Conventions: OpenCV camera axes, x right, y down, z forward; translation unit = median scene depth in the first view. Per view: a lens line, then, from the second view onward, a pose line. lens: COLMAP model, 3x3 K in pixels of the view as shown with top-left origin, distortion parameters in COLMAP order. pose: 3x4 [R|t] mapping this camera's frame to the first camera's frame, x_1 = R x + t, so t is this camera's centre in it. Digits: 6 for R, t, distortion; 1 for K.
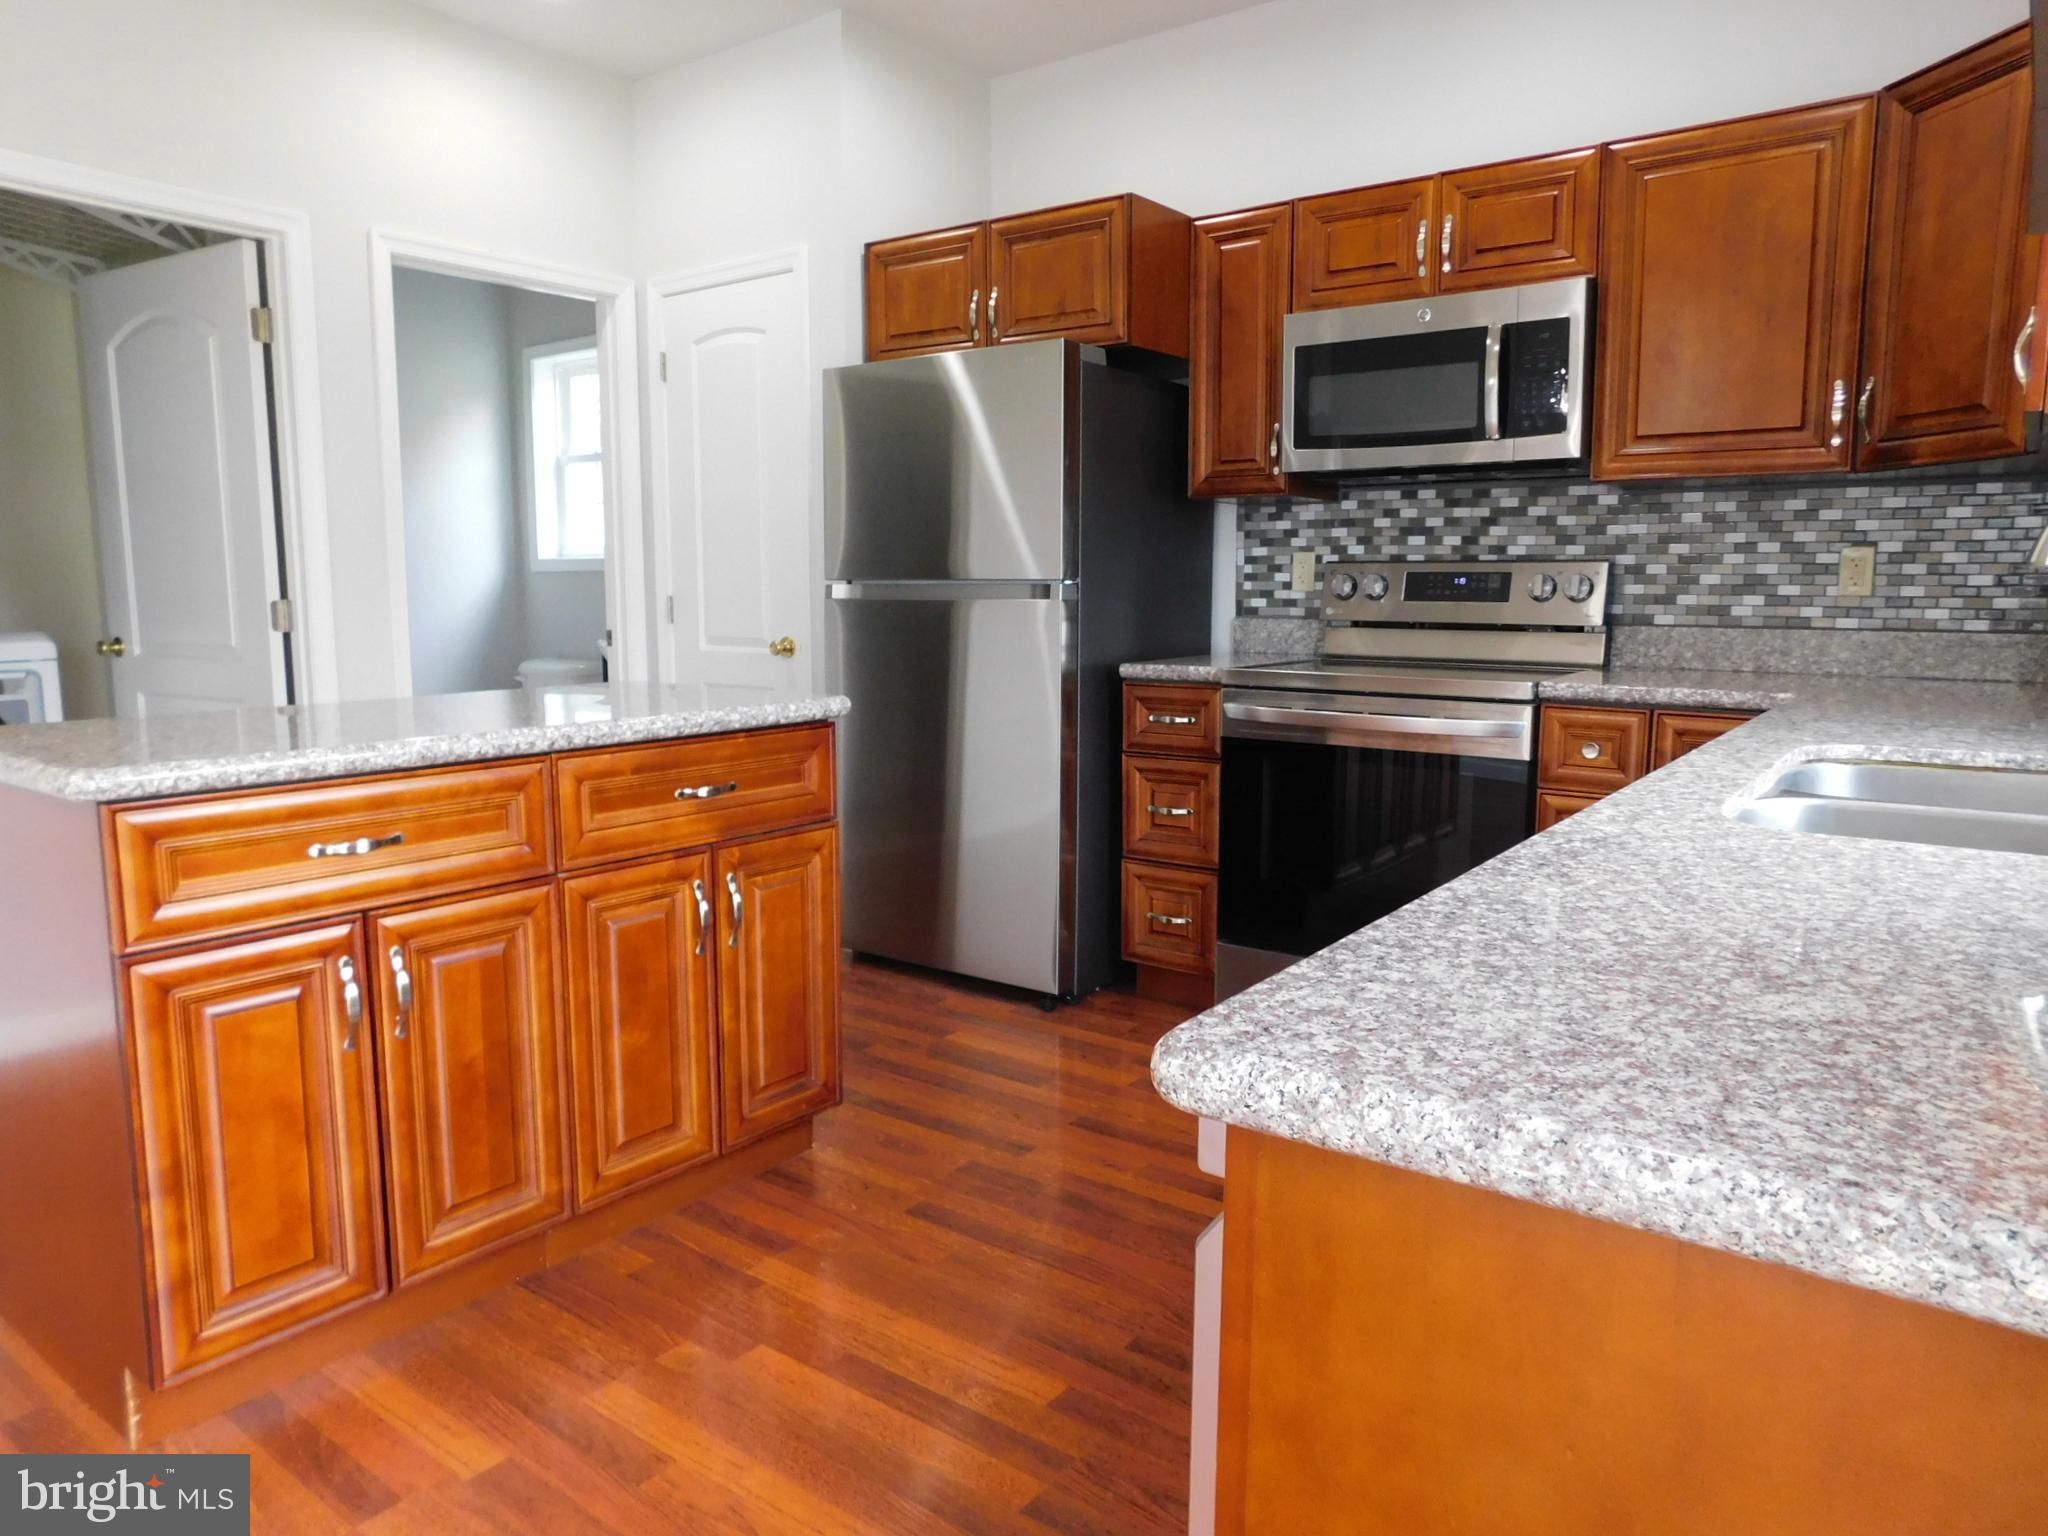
lens RADIAL K [[1361.3, 0, 1014.3], [0, 1361.3, 769.5], [0, 0, 1]] dist [-0.069776, 0.050290]
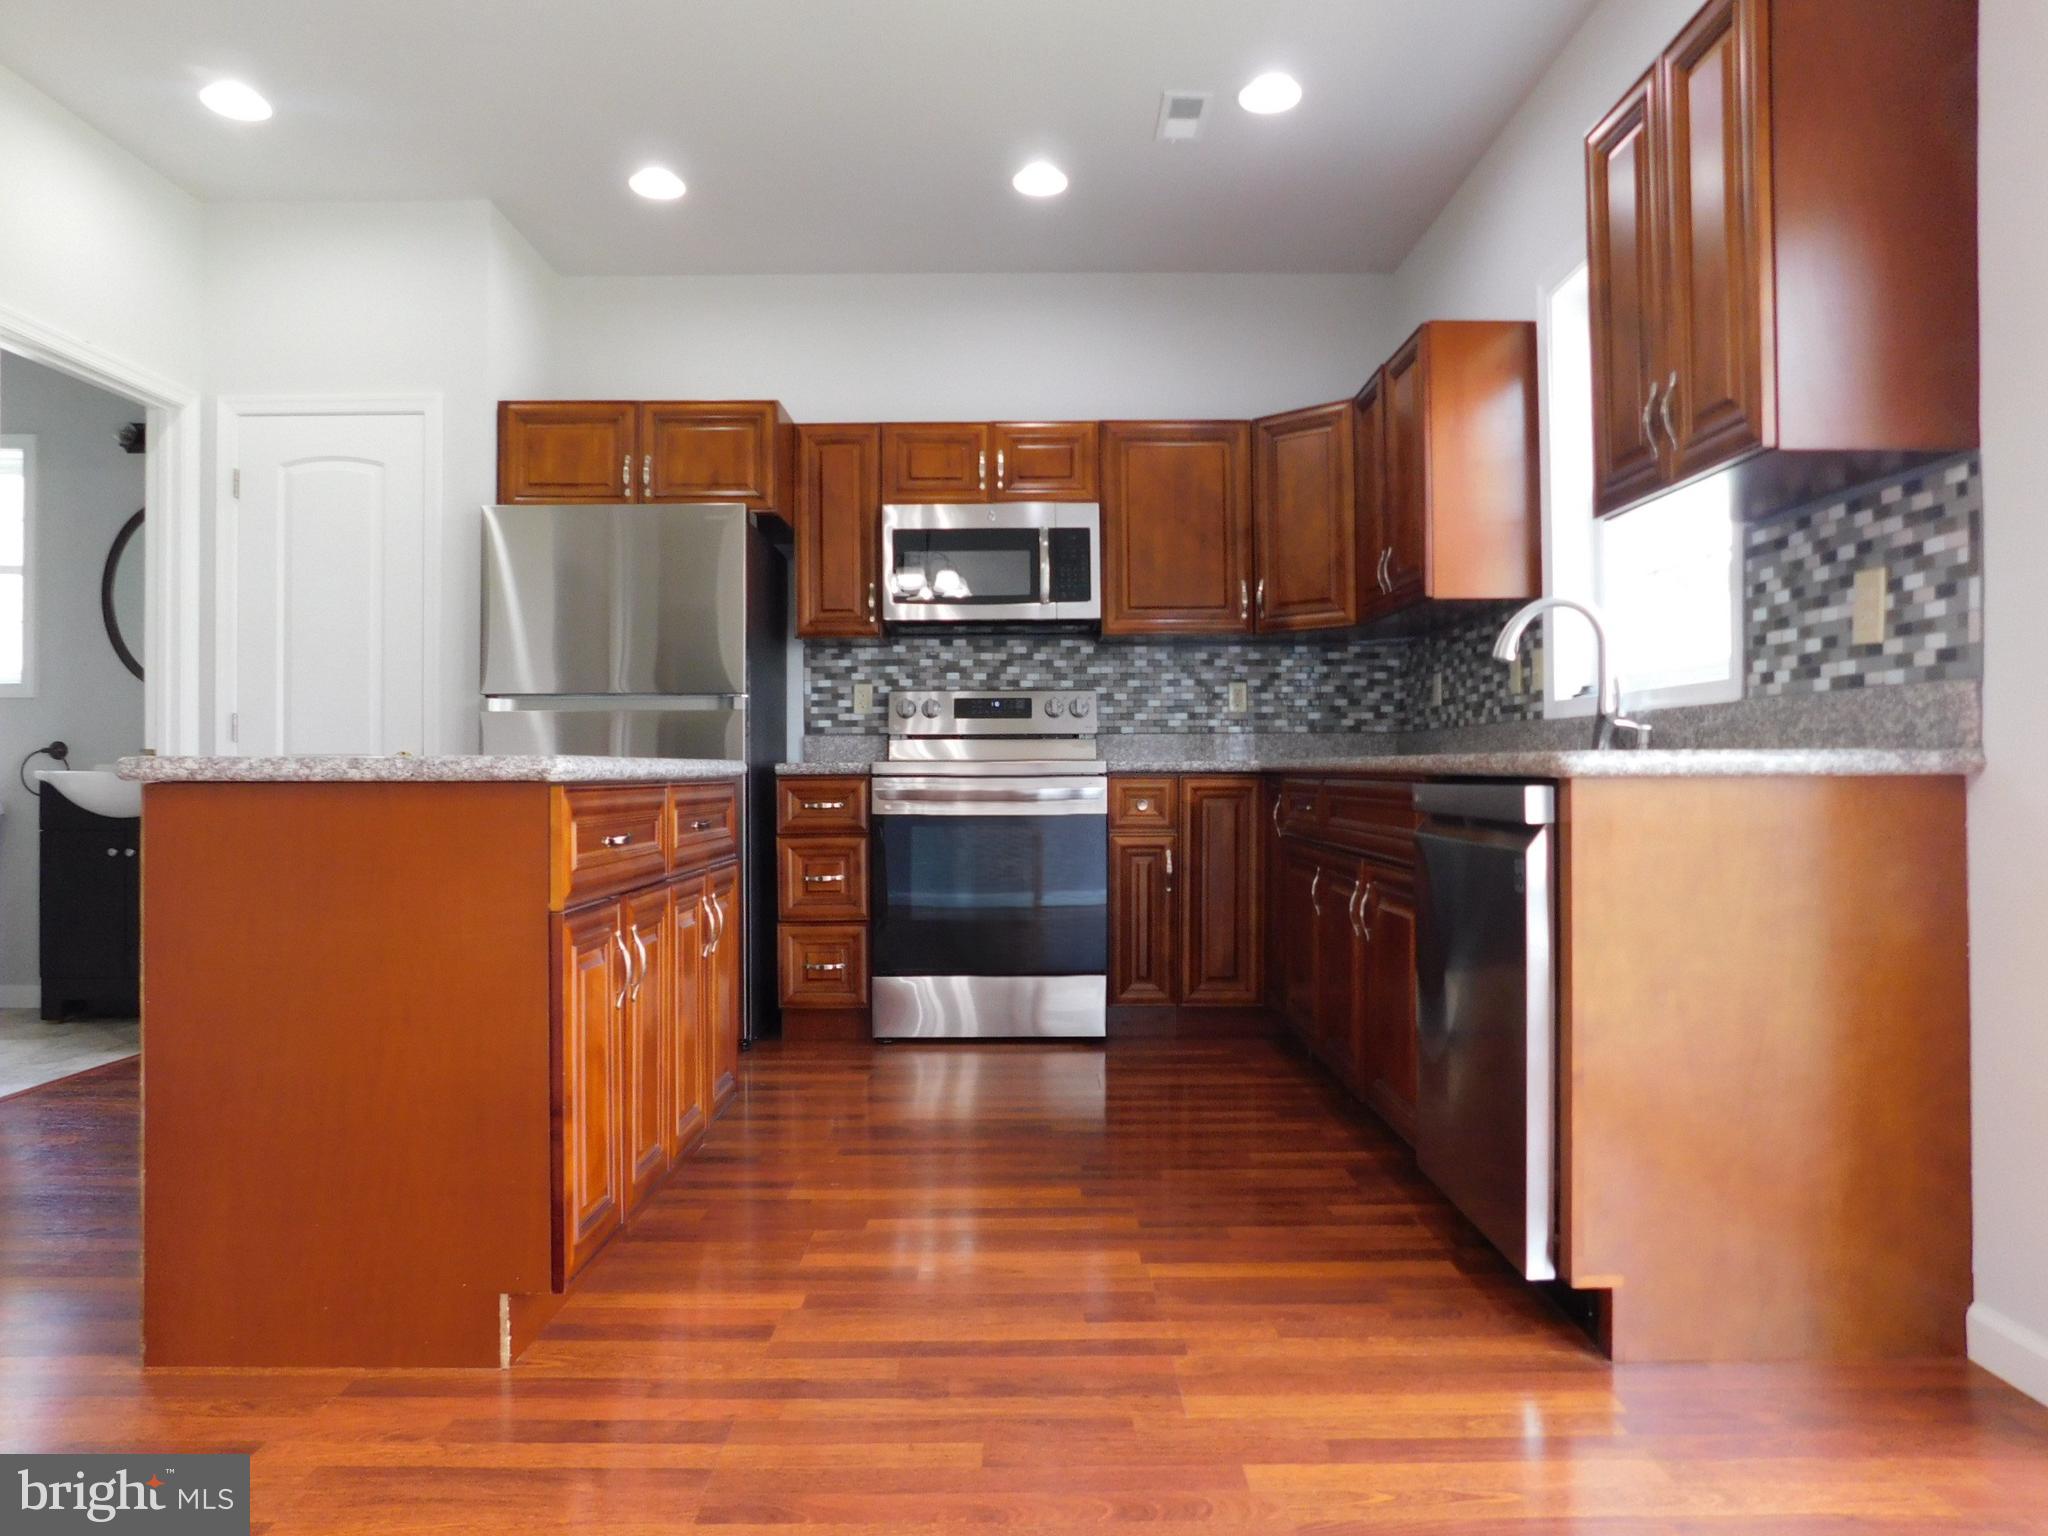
lens RADIAL K [[1361.3, 0, 1042.0], [0, 1361.3, 762.9], [0, 0, 1]] dist [-0.069776, 0.050290]
pose [[0.790774, 0.000703, 0.612107, -0.506241], [0.087493, 0.989601, -0.114167, 0.087581], [-0.605823, 0.143836, 0.782490, -0.122545]]
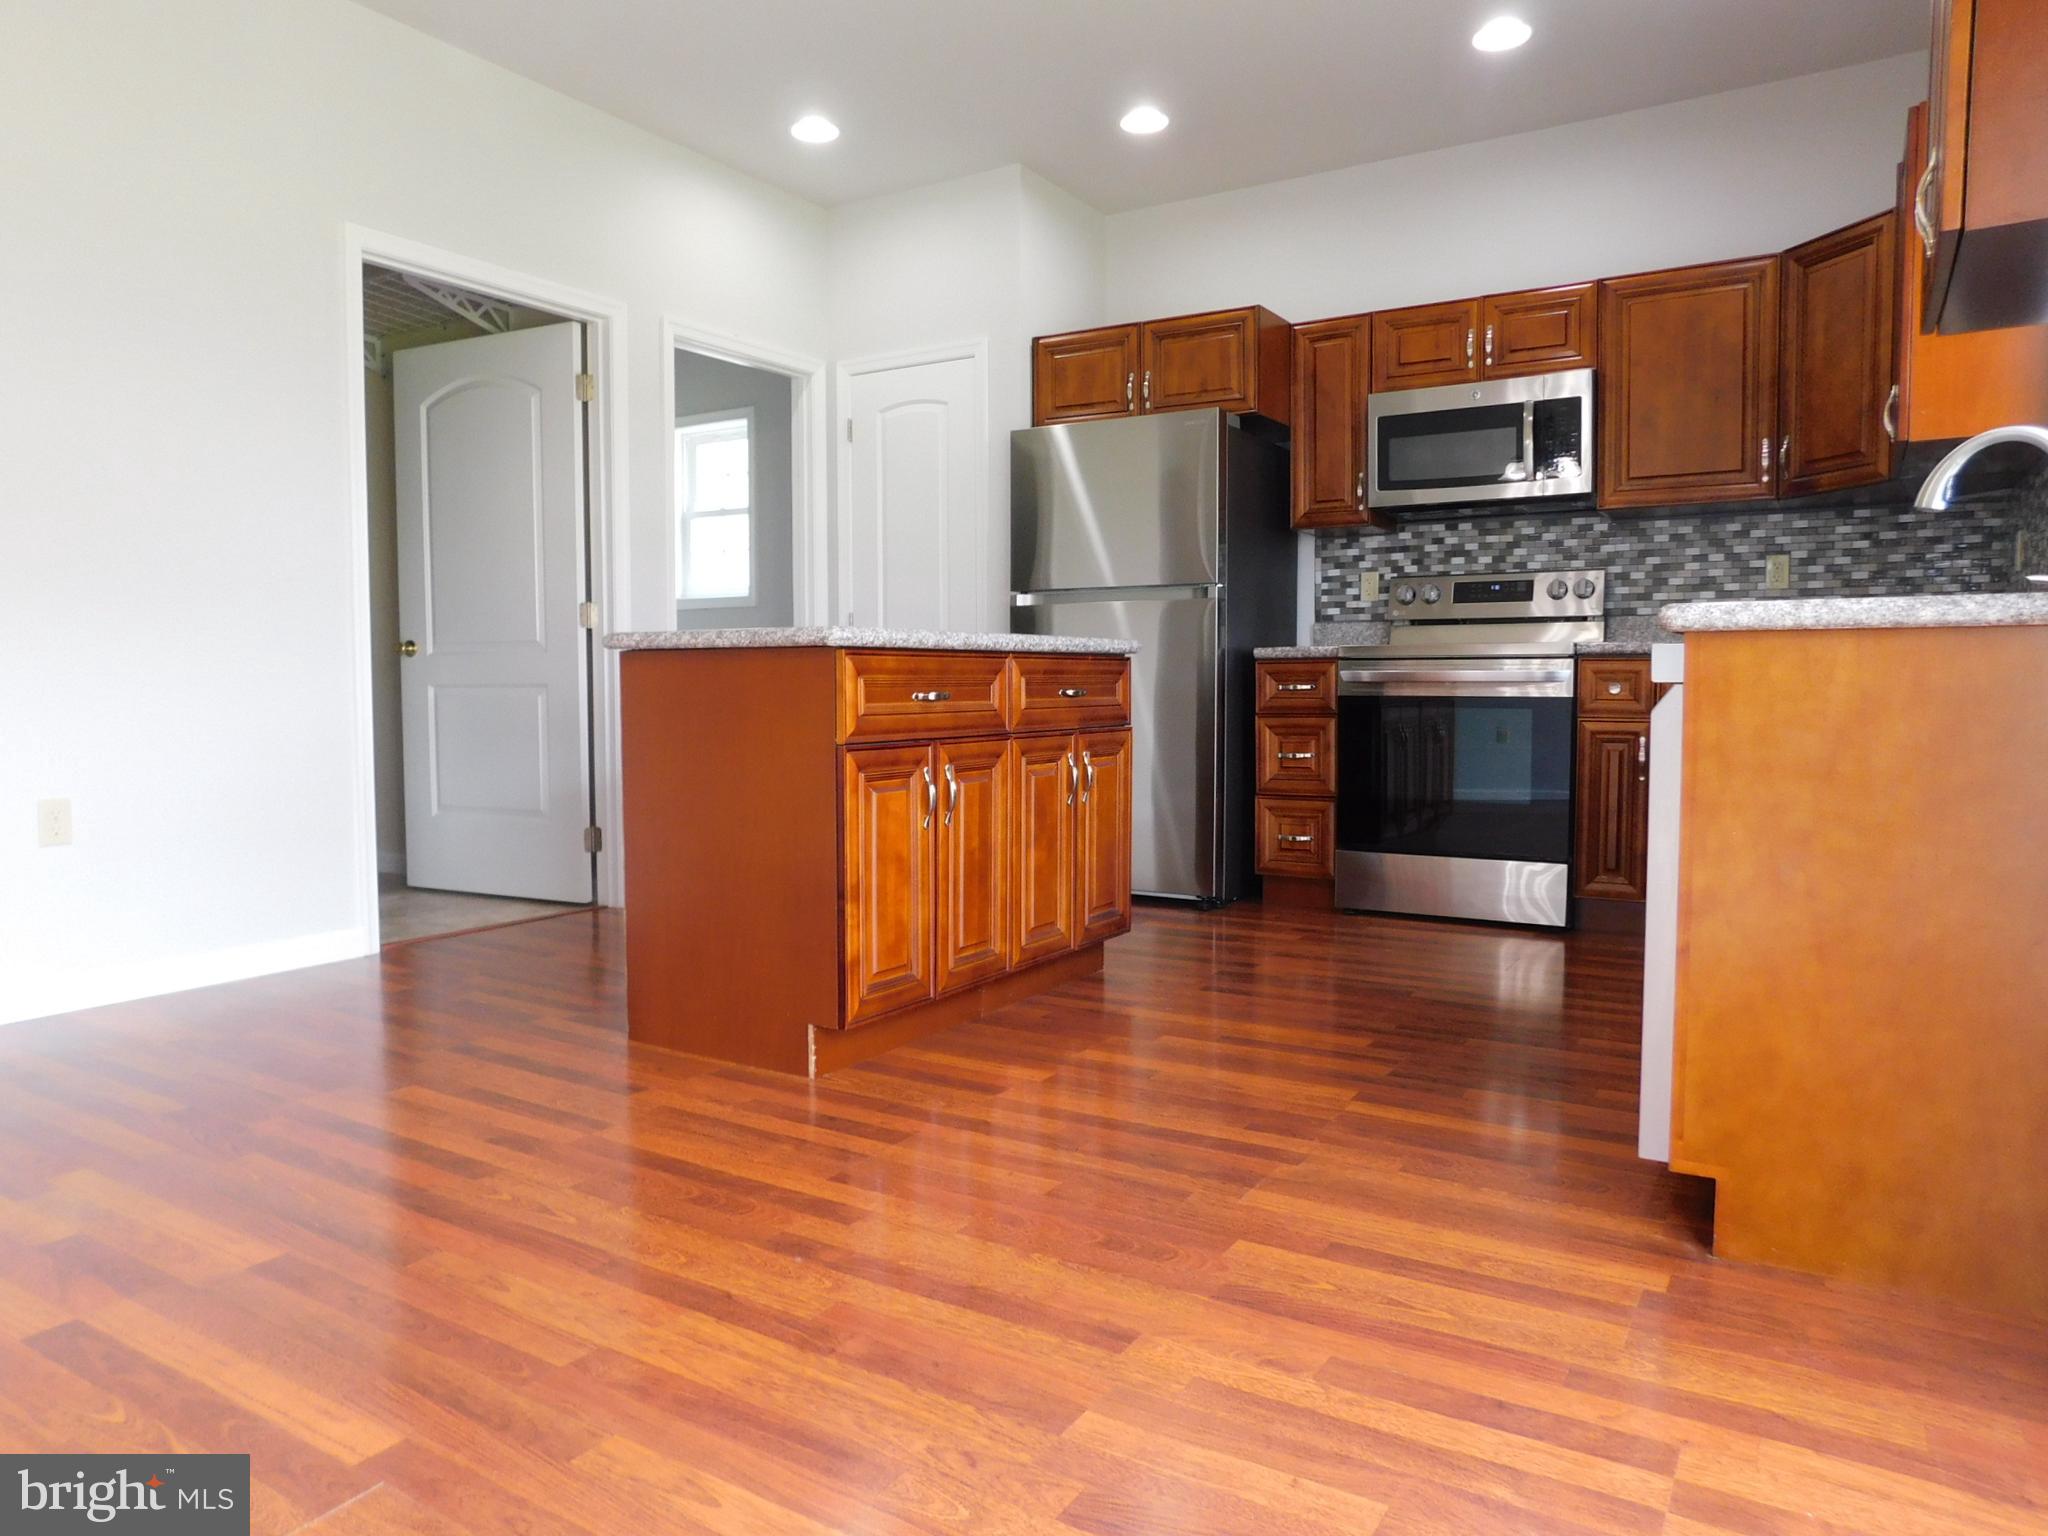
lens RADIAL K [[1361.3, 0, 1019.2], [0, 1361.3, 767.0], [0, 0, 1]] dist [-0.069776, 0.050290]
pose [[0.995874, -0.009340, 0.090260, -0.284597], [0.015745, 0.997386, -0.070518, 0.135111], [-0.089366, 0.071649, 0.993418, -0.312138]]
